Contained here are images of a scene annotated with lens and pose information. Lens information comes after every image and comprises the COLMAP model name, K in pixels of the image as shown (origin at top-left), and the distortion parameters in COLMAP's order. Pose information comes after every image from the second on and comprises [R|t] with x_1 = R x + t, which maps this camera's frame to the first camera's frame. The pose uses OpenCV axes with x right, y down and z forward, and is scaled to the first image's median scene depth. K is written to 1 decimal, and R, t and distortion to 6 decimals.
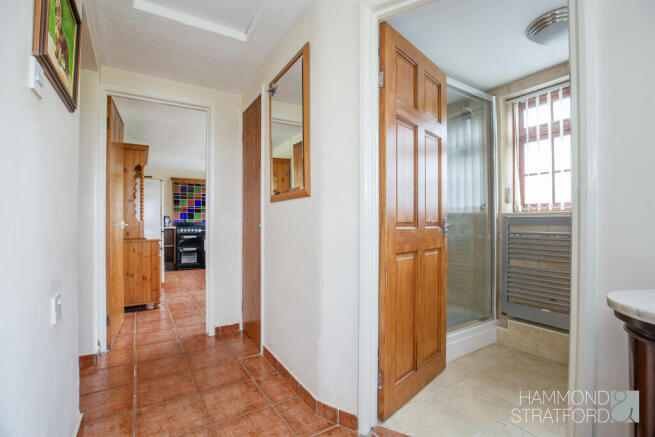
lens RADIAL K [[294.6, 0, 329.4], [0, 294.6, 222.0], [0, 0, 1]] dist [-0.018250, 0.000014]
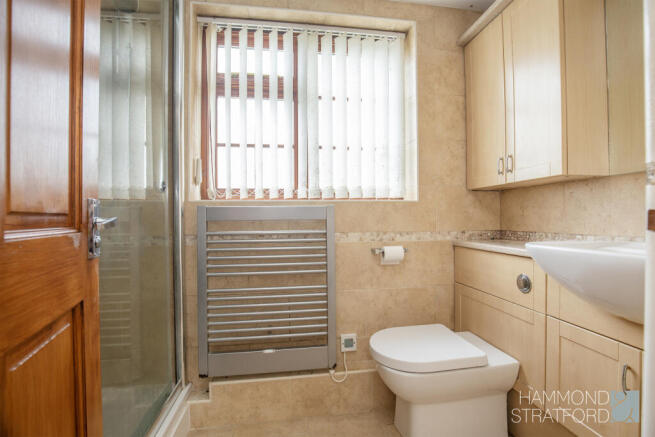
lens RADIAL K [[294.6, 0, 329.4], [0, 294.6, 222.0], [0, 0, 1]] dist [-0.018250, 0.000014]
pose [[0.413243, -0.009773, 0.910568, 0.173471], [-0.002035, 0.999930, 0.011656, 0.004295], [-0.910619, -0.006669, 0.413194, 0.520715]]
